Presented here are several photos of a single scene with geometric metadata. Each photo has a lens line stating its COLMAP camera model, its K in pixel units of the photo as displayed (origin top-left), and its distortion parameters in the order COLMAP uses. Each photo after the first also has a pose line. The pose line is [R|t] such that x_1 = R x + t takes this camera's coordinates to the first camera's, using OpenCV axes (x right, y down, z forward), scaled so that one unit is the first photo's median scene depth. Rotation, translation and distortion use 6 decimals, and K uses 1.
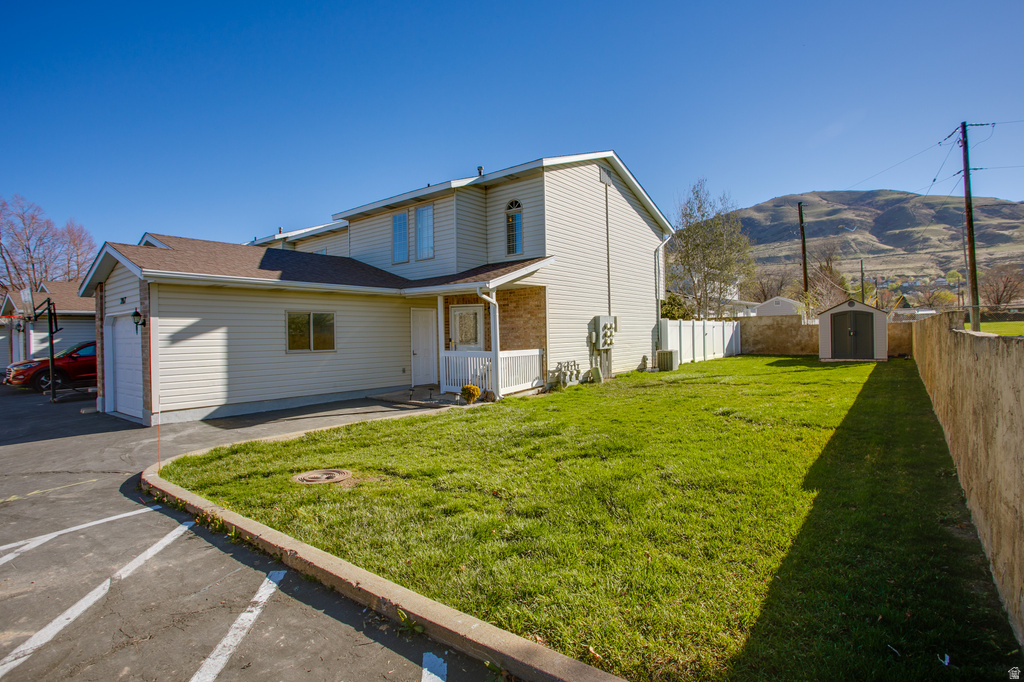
lens RADIAL K [[511.4, 0, 511.2], [0, 511.4, 315.1], [0, 0, 1]] dist [-0.046201, 0.000453]
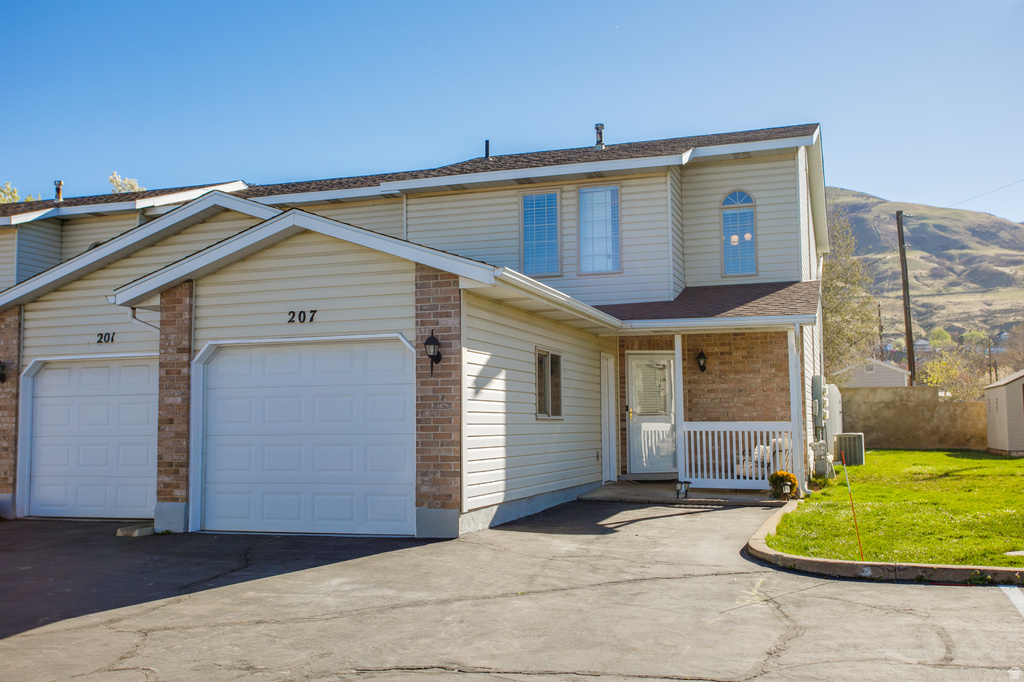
lens RADIAL K [[1003.6, 0, 510.1], [0, 1003.6, 292.3], [0, 0, 1]] dist [0.024726, 0.008454]
pose [[0.943858, 0.054091, 0.325892, -0.689957], [-0.023076, 0.994889, -0.098299, 0.035221], [-0.329543, 0.085260, 0.940283, -0.091759]]
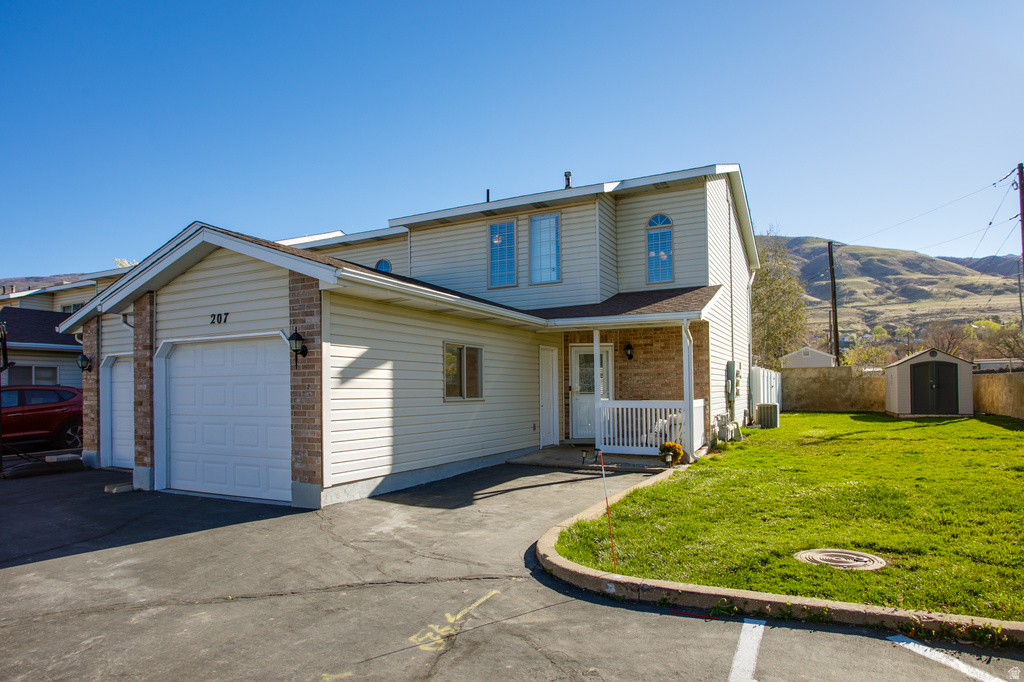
lens RADIAL K [[615.9, 0, 513.4], [0, 615.9, 355.3], [0, 0, 1]] dist [-0.050059, 0.002337]
pose [[0.981372, 0.020574, 0.191014, -0.410453], [-0.016941, 0.999644, -0.020634, 0.021553], [-0.191371, 0.017013, 0.981370, 0.100250]]
